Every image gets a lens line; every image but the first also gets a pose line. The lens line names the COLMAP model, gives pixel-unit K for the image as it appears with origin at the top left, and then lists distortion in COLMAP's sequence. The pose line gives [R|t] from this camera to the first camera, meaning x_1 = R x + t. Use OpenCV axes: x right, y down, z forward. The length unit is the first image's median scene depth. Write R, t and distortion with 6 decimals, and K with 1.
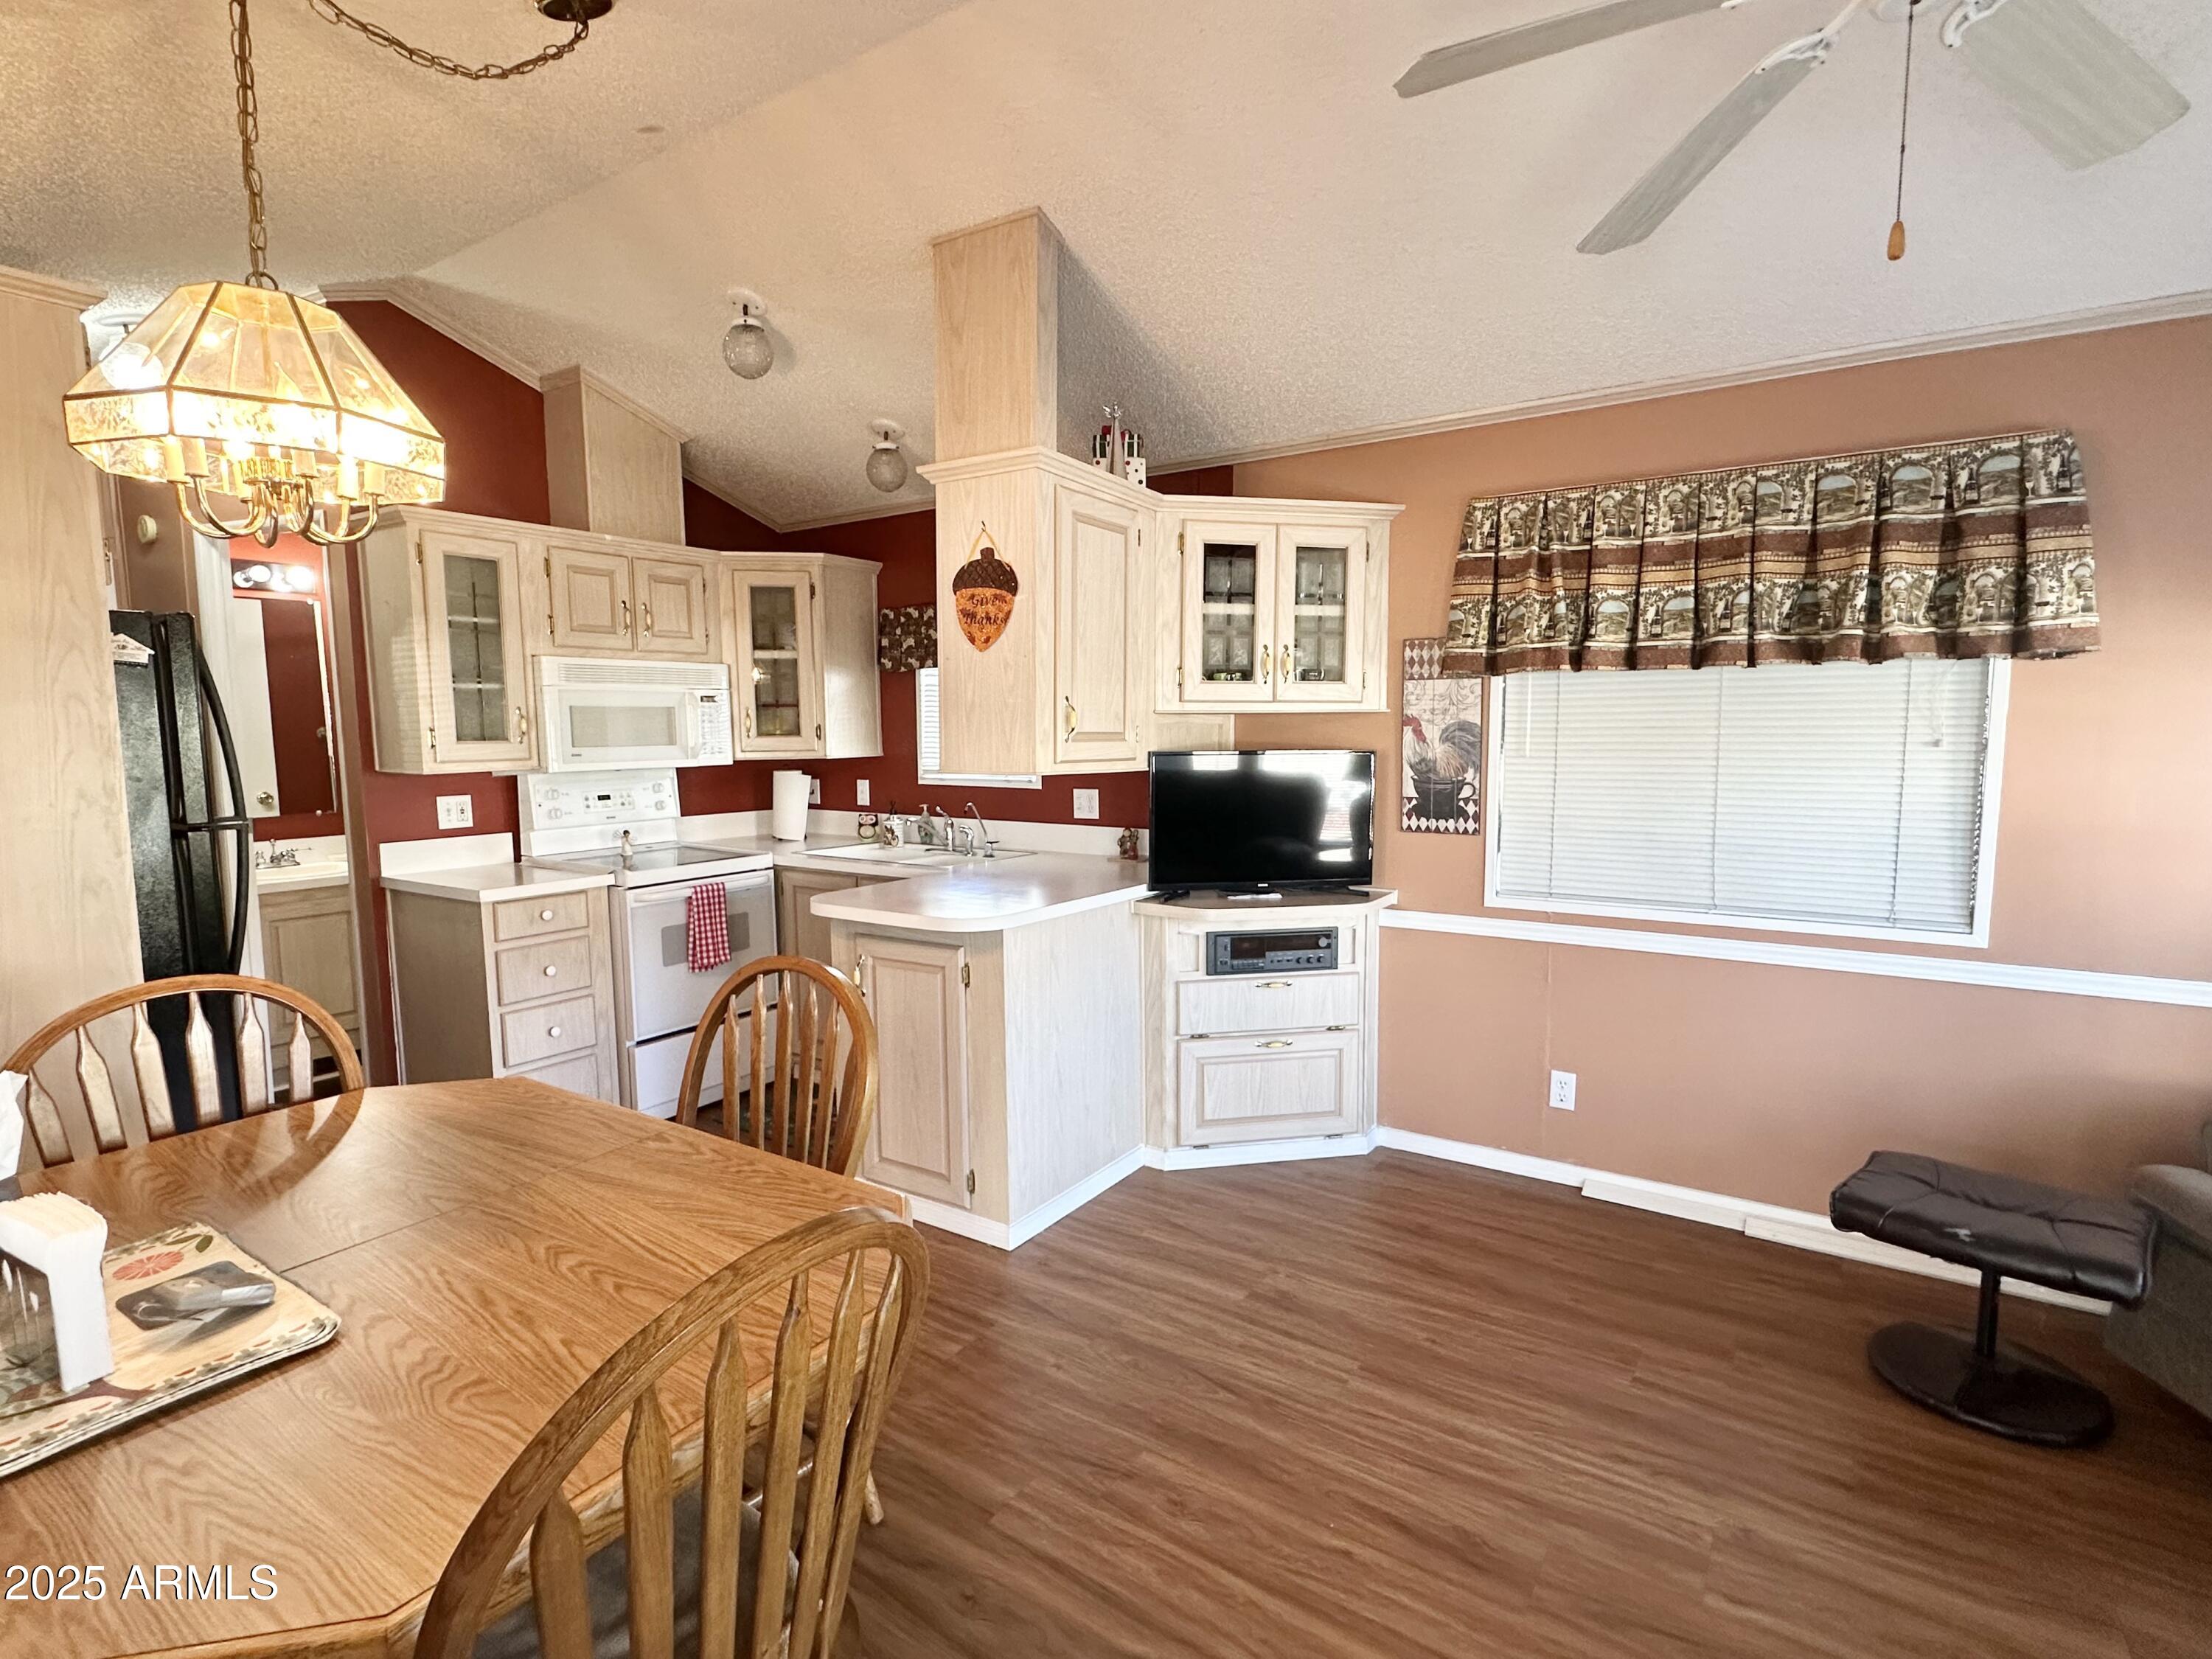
lens RADIAL K [[1087.8, 0, 1102.9], [0, 1087.8, 834.8], [0, 0, 1]] dist [0.002295, 0.000194]
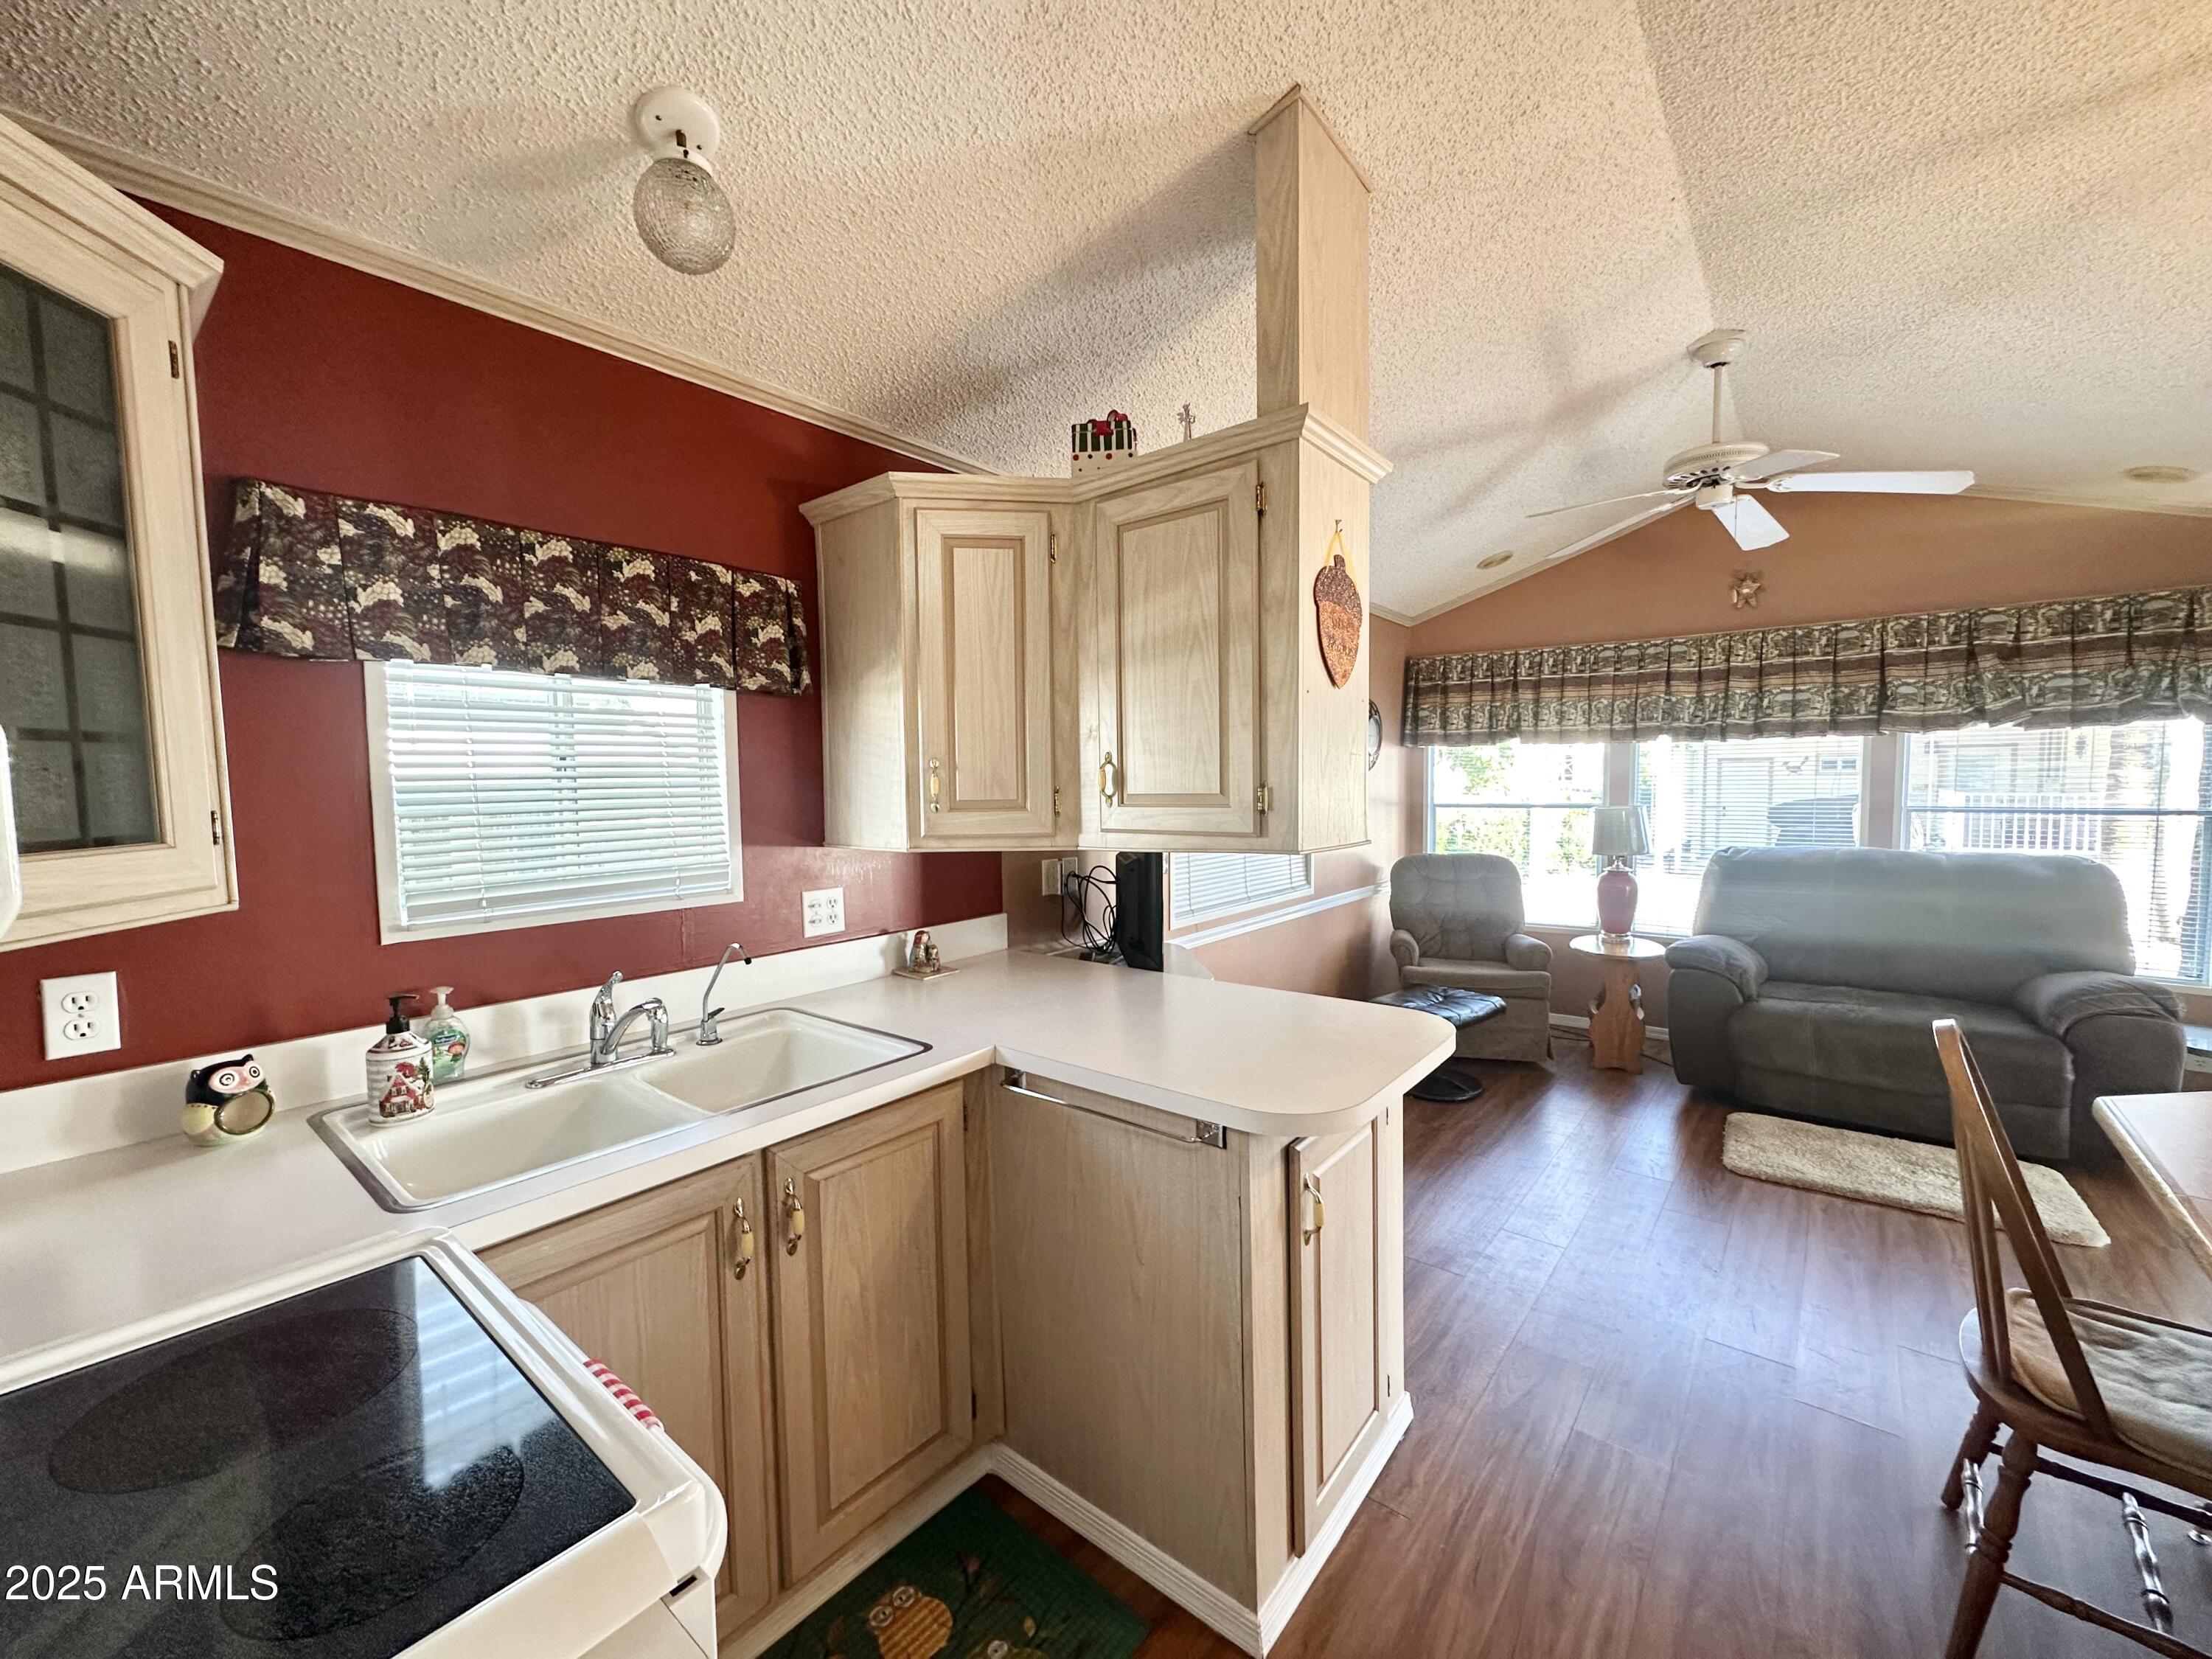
lens RADIAL K [[883.8, 0, 1106.0], [0, 883.8, 829.5], [0, 0, 1]] dist [-0.000330, 0.000076]
pose [[0.091144, -0.057084, 0.994200, -0.709325], [0.113581, 0.992437, 0.046570, -0.112689], [-0.989339, 0.108678, 0.096939, 1.060325]]
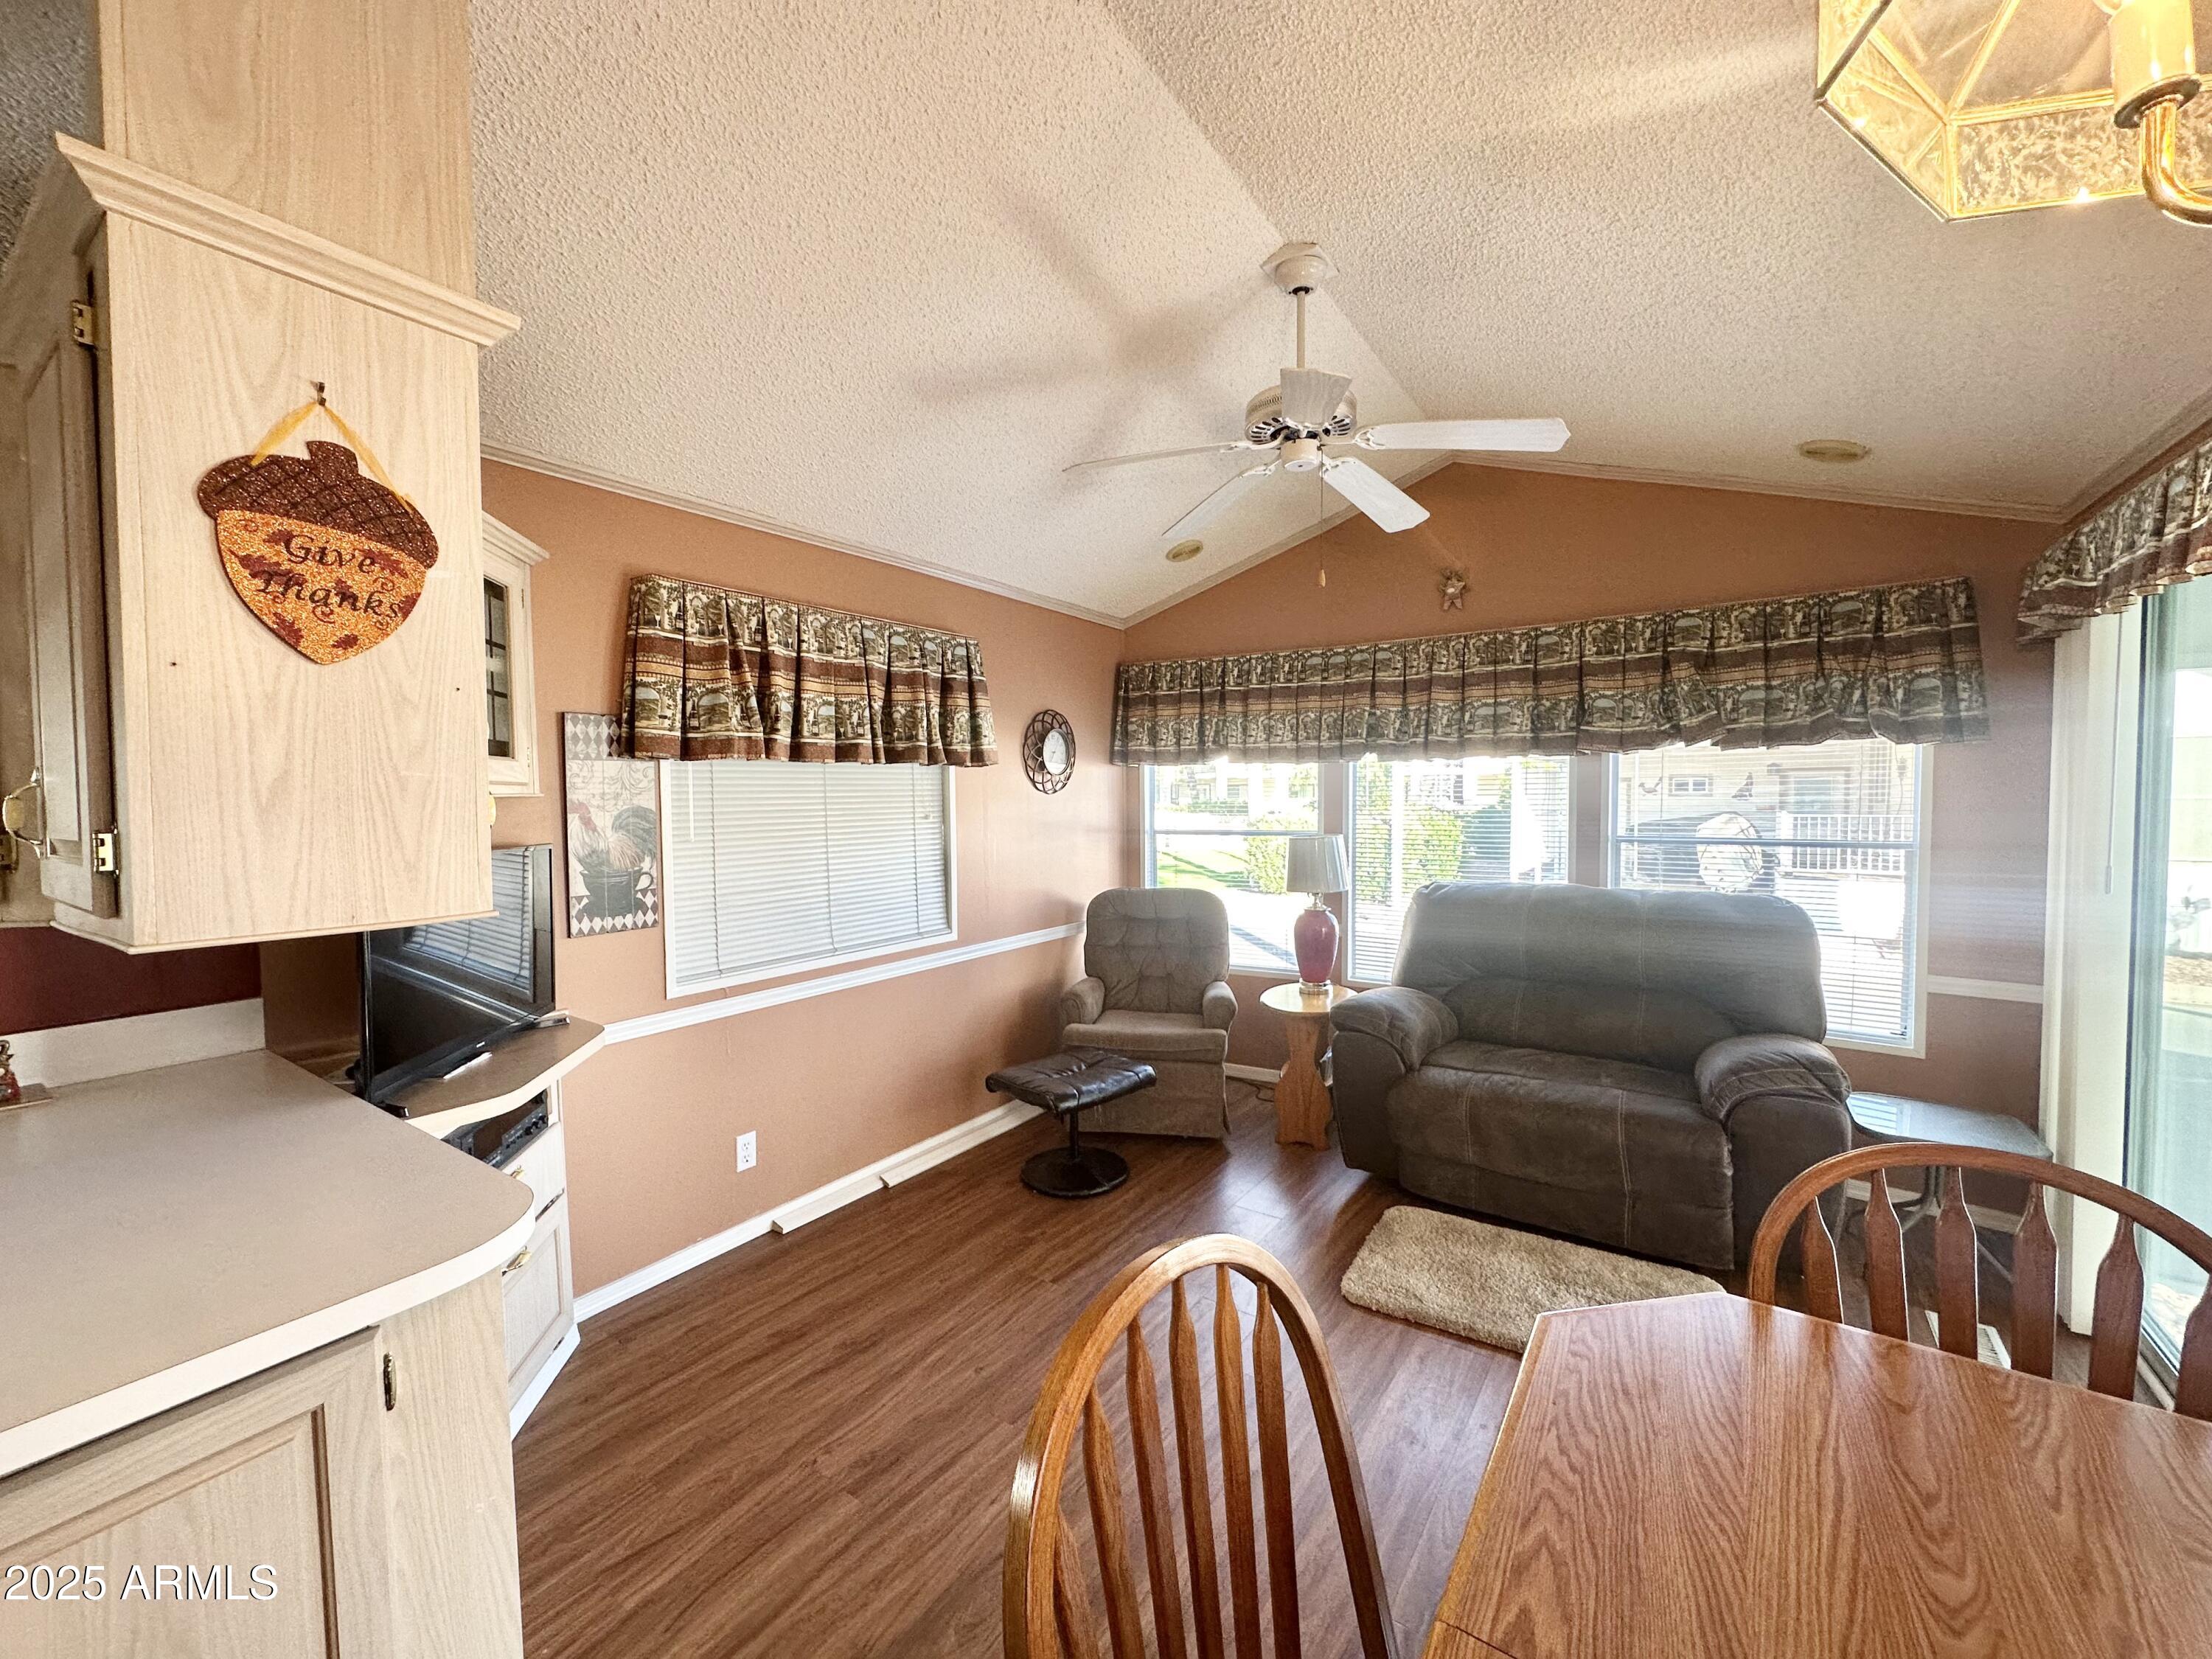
lens RADIAL K [[883.8, 0, 1106.0], [0, 883.8, 829.5], [0, 0, 1]] dist [-0.000330, 0.000076]
pose [[0.014157, -0.036861, 0.999220, -0.454989], [0.111182, 0.993181, 0.035063, -0.073514], [-0.993699, 0.110599, 0.018158, 0.646485]]
